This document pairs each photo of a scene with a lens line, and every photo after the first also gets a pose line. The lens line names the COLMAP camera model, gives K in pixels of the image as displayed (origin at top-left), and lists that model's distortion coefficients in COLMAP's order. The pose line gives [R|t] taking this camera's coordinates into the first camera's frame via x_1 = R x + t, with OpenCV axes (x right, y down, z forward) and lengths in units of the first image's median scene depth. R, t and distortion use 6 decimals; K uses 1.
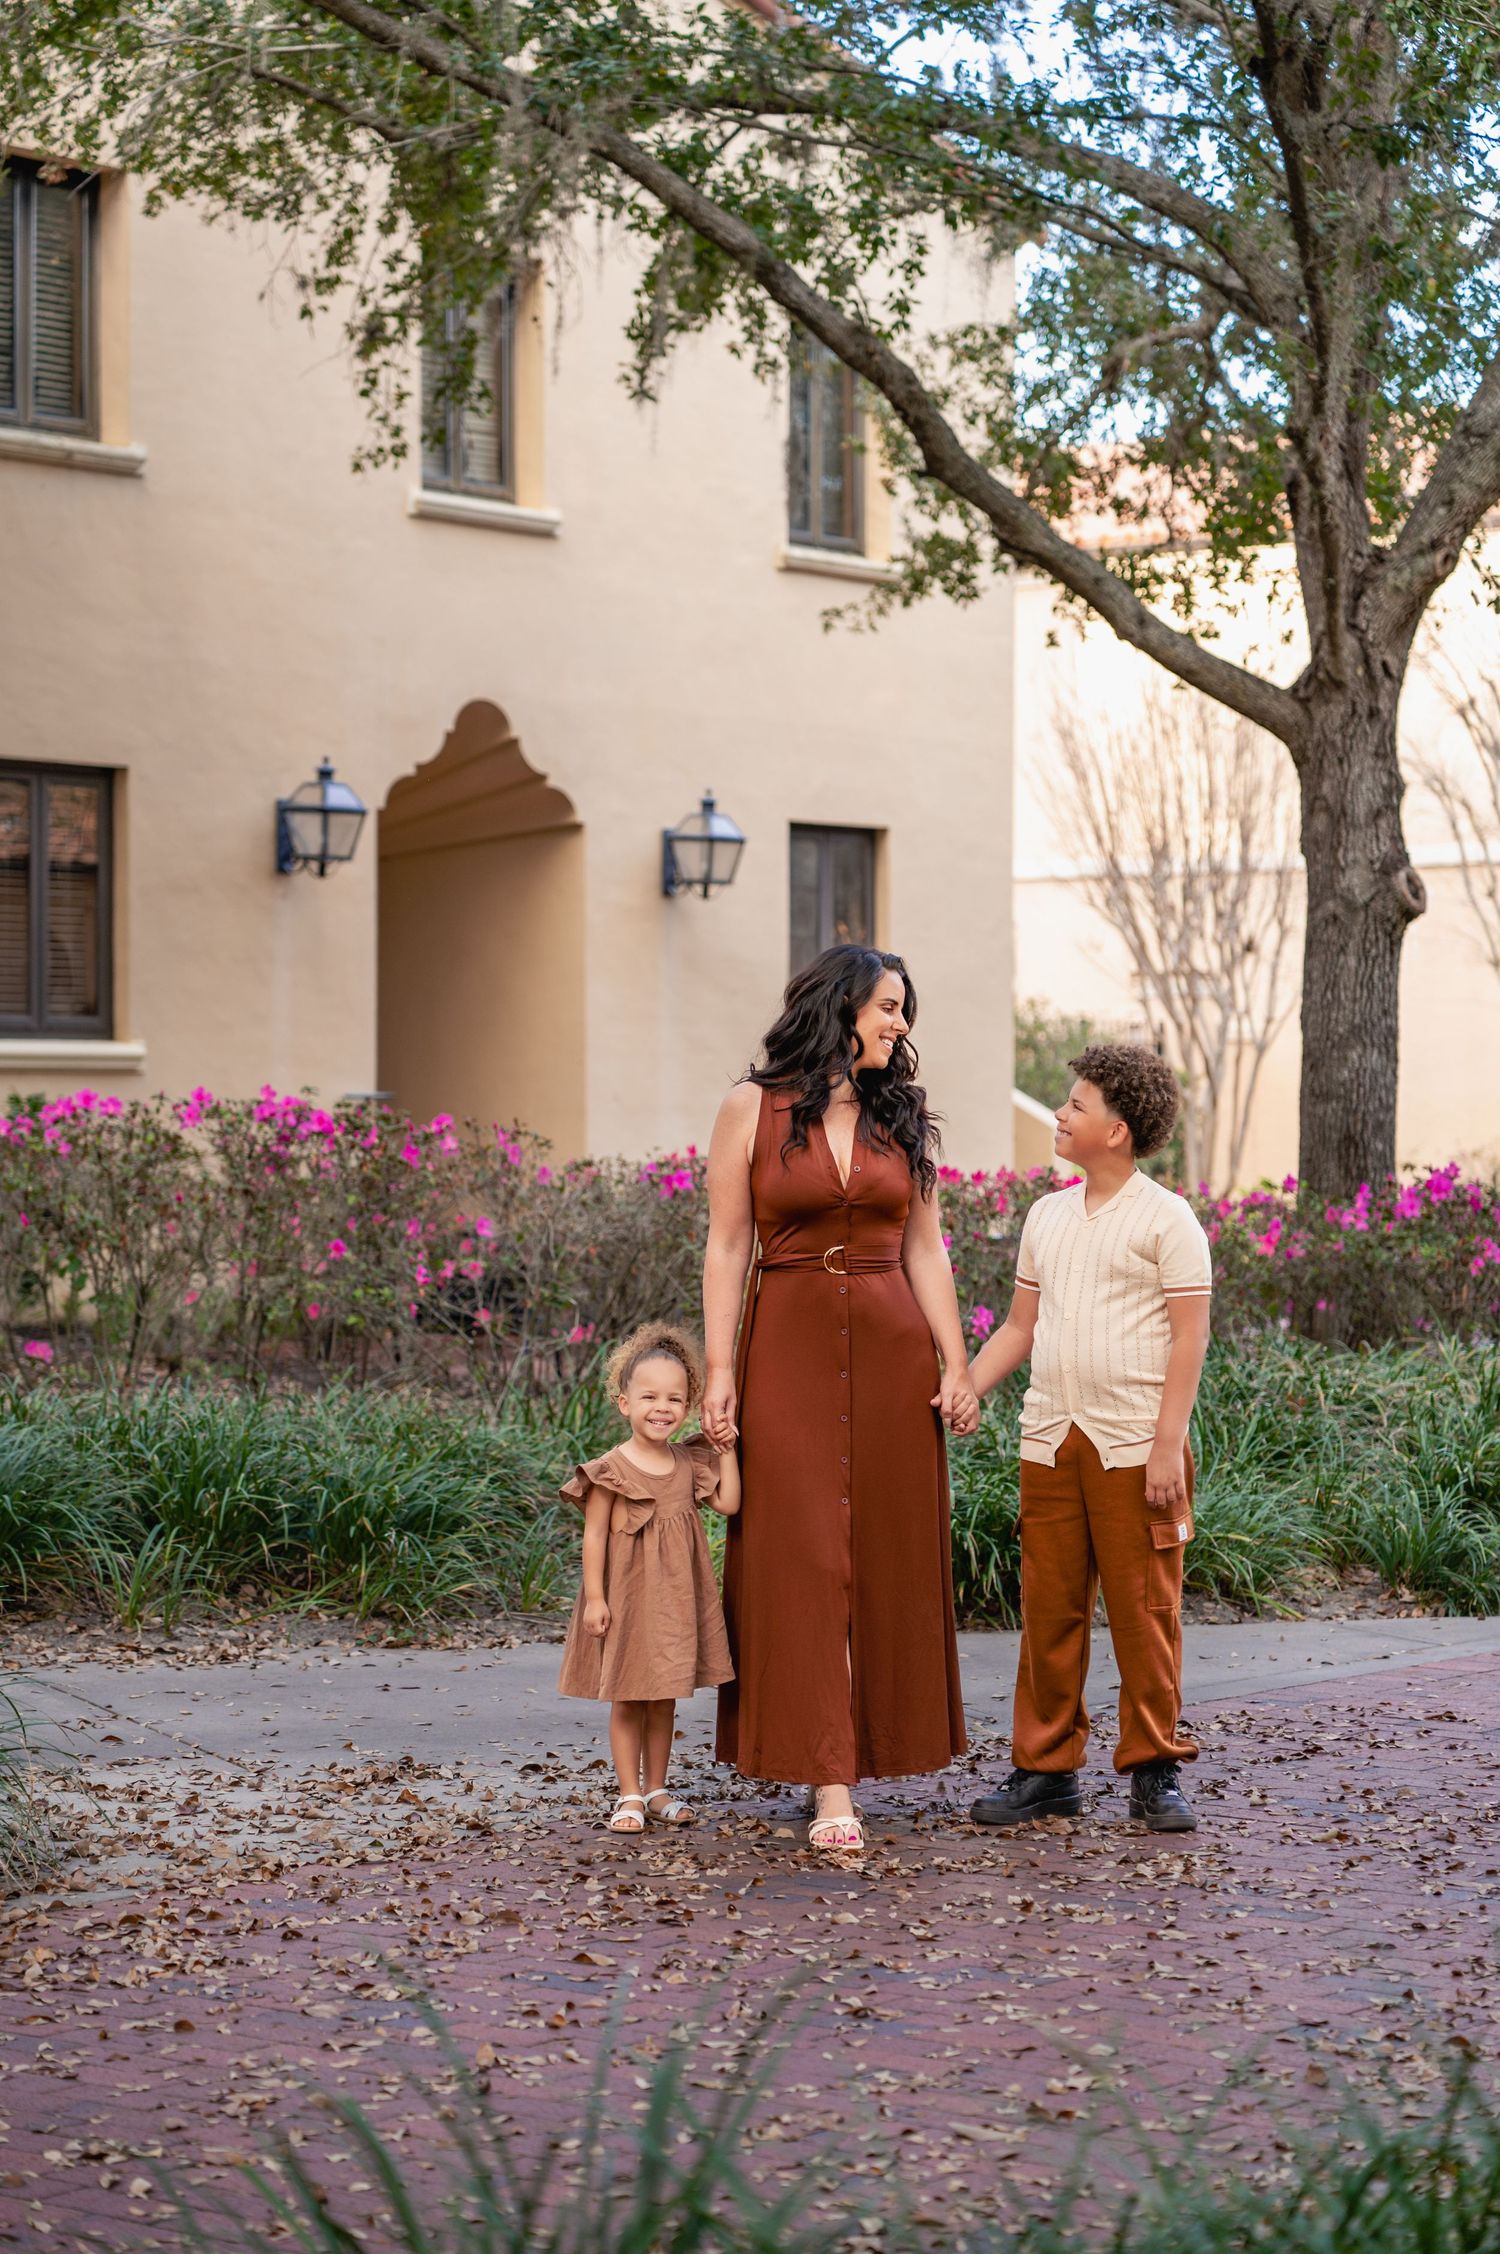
lens RADIAL K [[4668.1, 0, 746.8], [0, 4668.1, 1130.6], [0, 0, 1]] dist [0.005255, 0.064430]
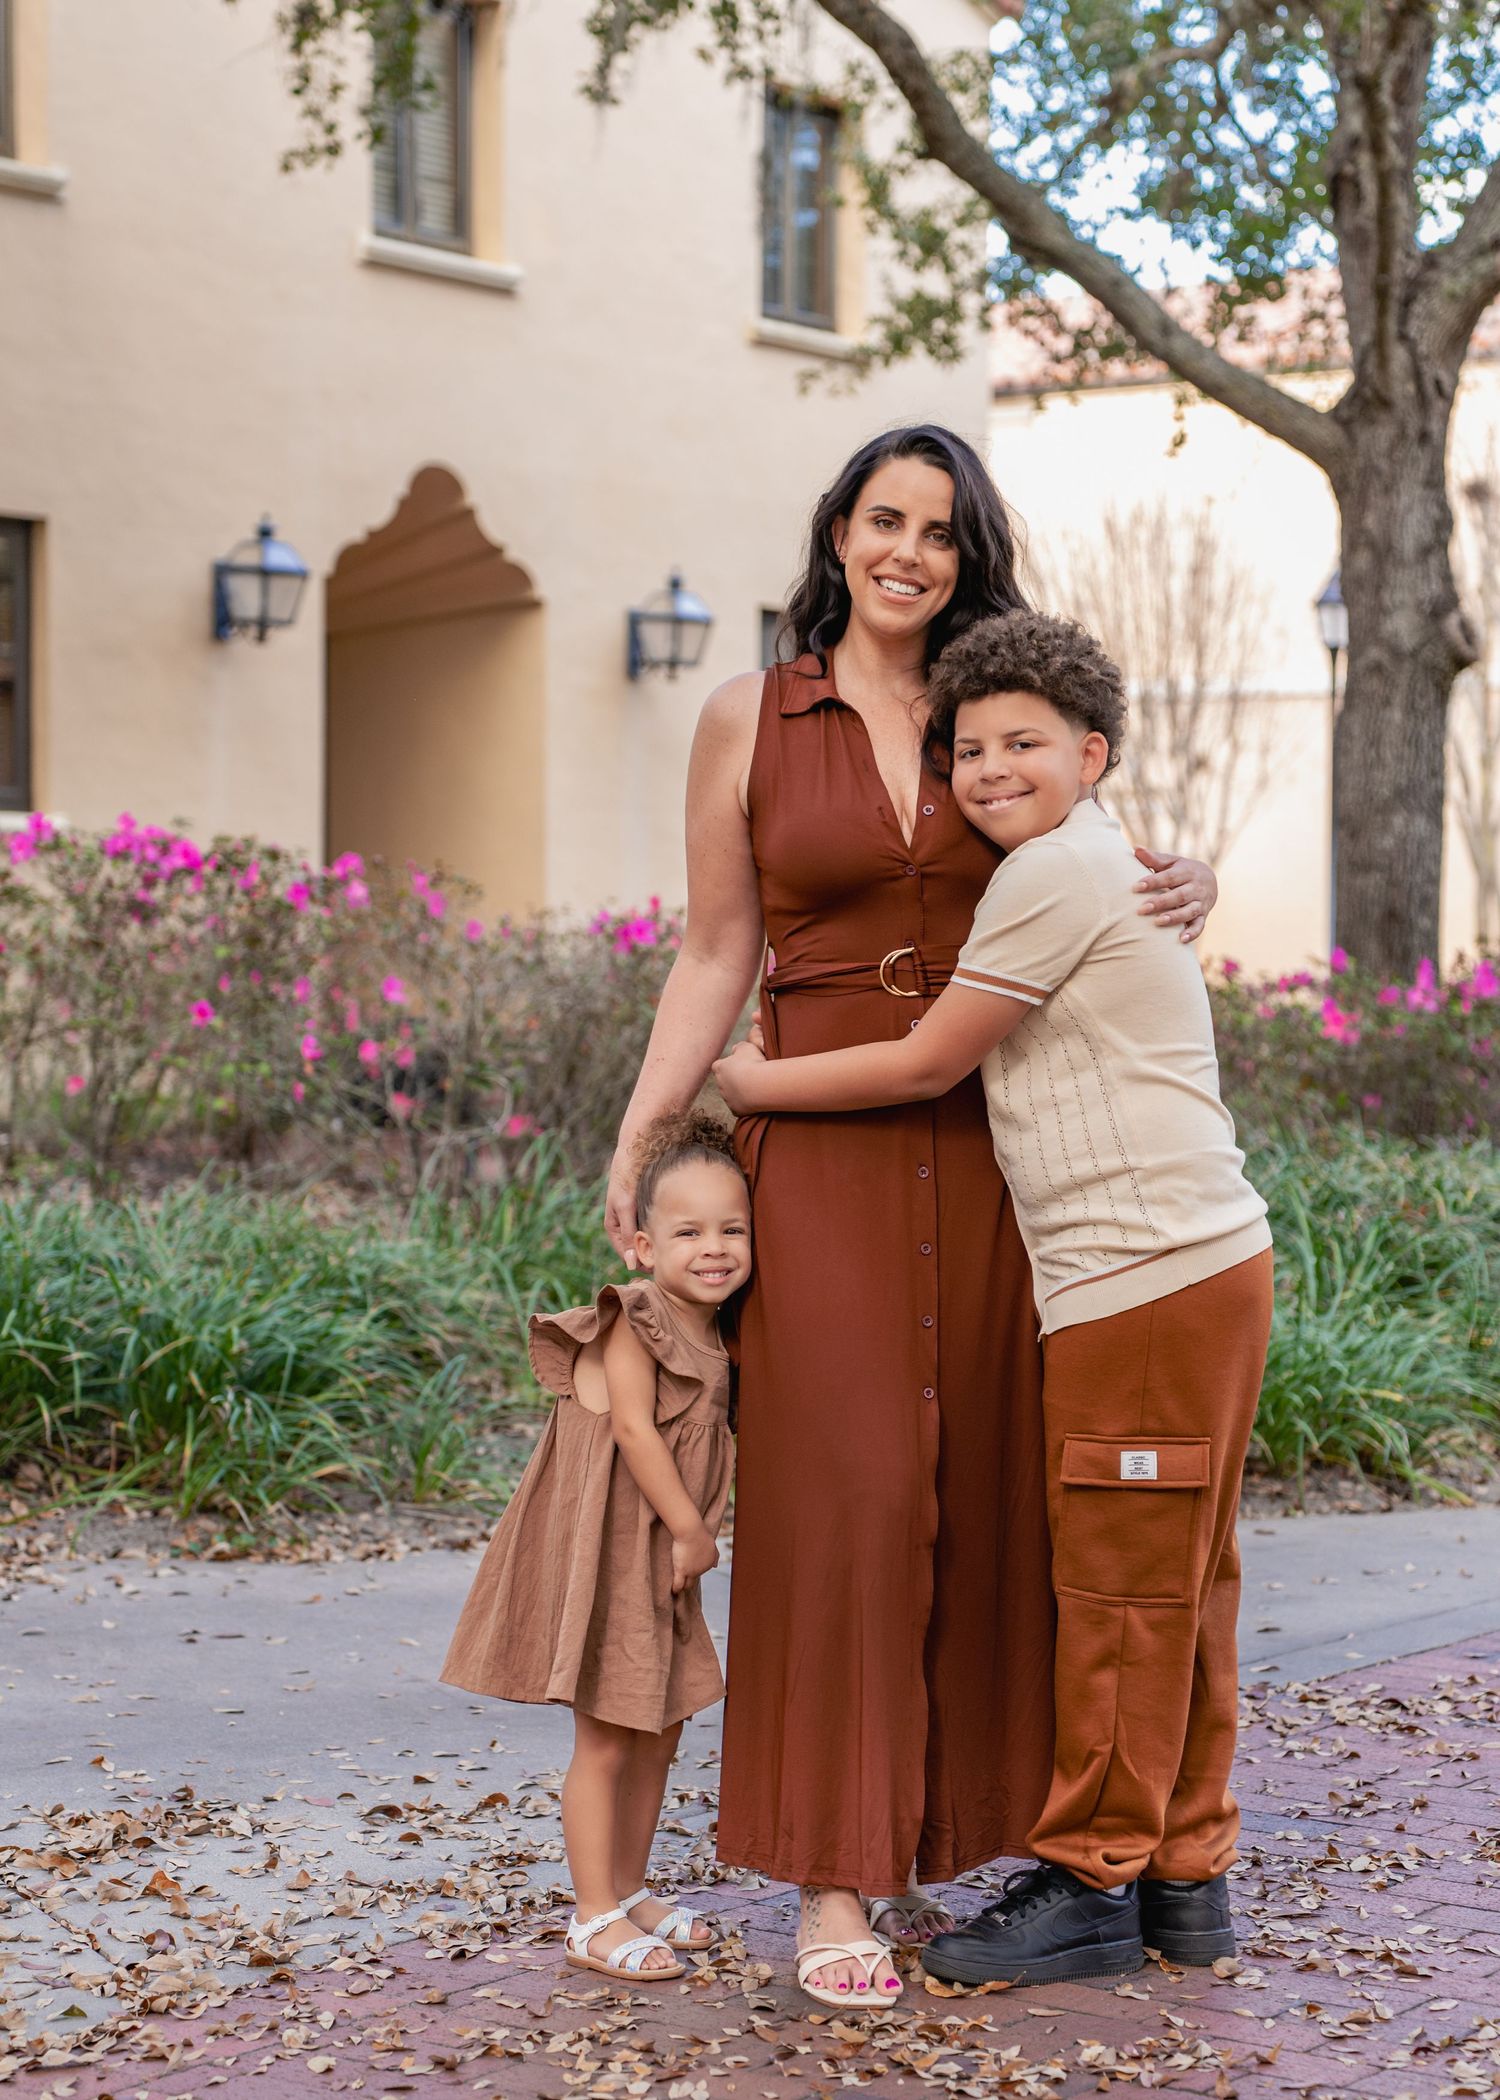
lens RADIAL K [[3910.6, 0, 886.9], [0, 3910.6, 1122.4], [0, 0, 1]] dist [0.021614, -0.053451]
pose [[0.998913, 0.004129, 0.046441, -0.002913], [-0.005894, 0.999264, 0.037916, 0.017385], [-0.046250, -0.038148, 0.998201, 0.324049]]
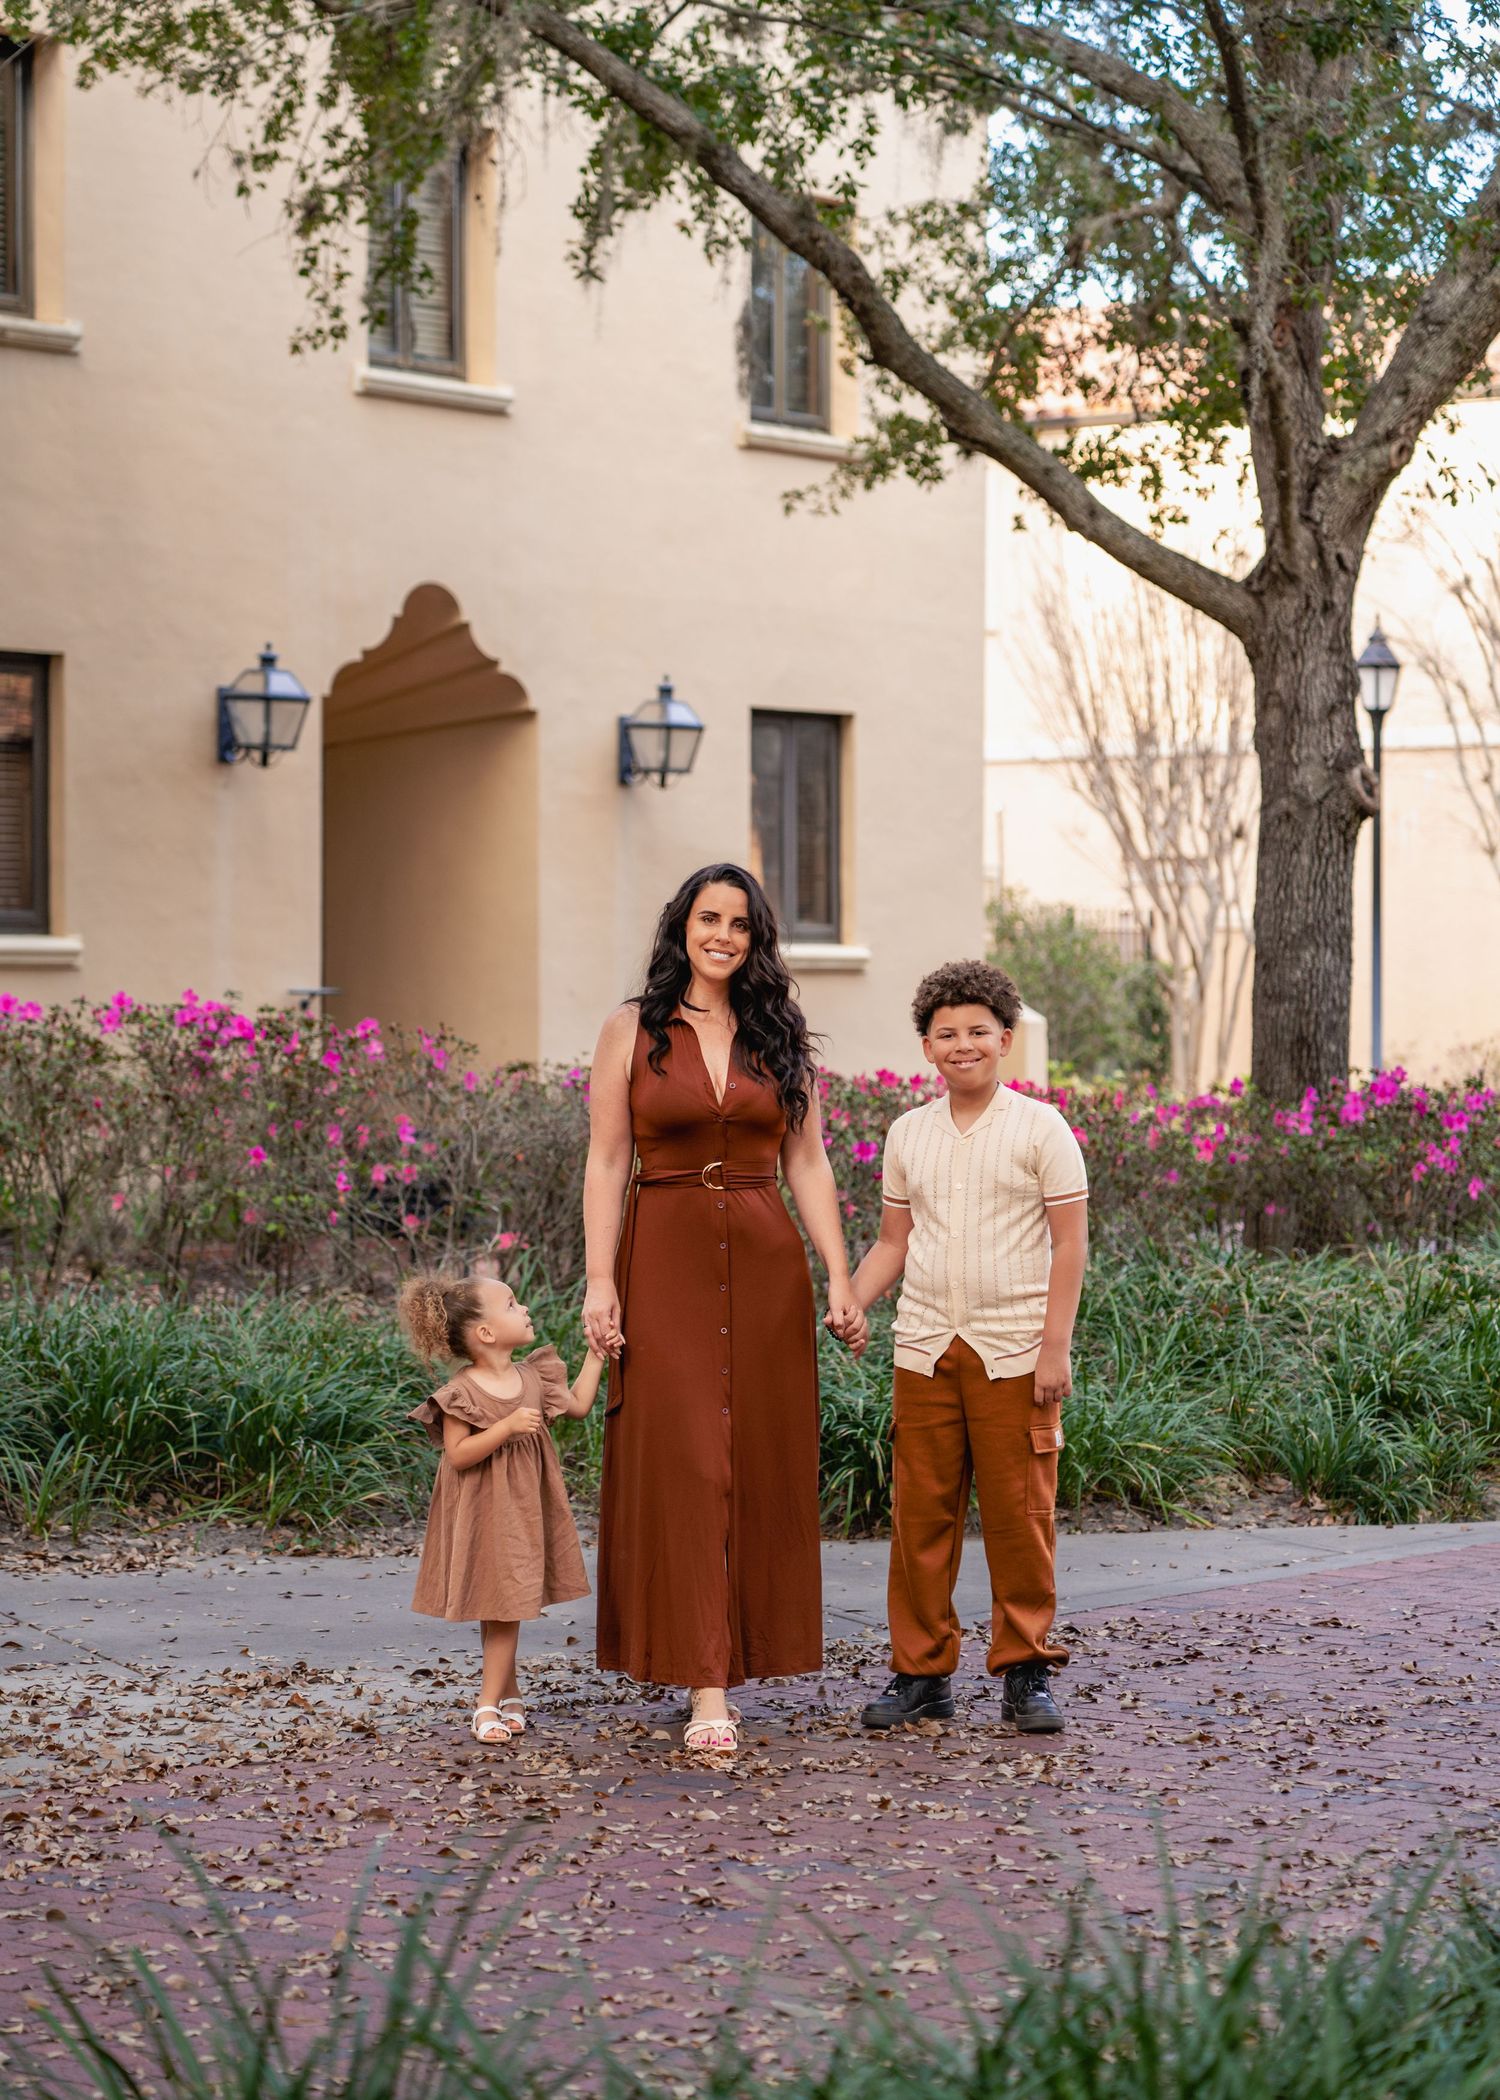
lens RADIAL K [[4948.6, 0, 815.7], [0, 4948.6, 1093.9], [0, 0, 1]] dist [0.004617, 0.151797]
pose [[0.999924, 0.000981, 0.012288, 0.017546], [-0.001185, 0.999863, 0.016538, -0.005196], [-0.012270, -0.016551, 0.999788, -0.052656]]
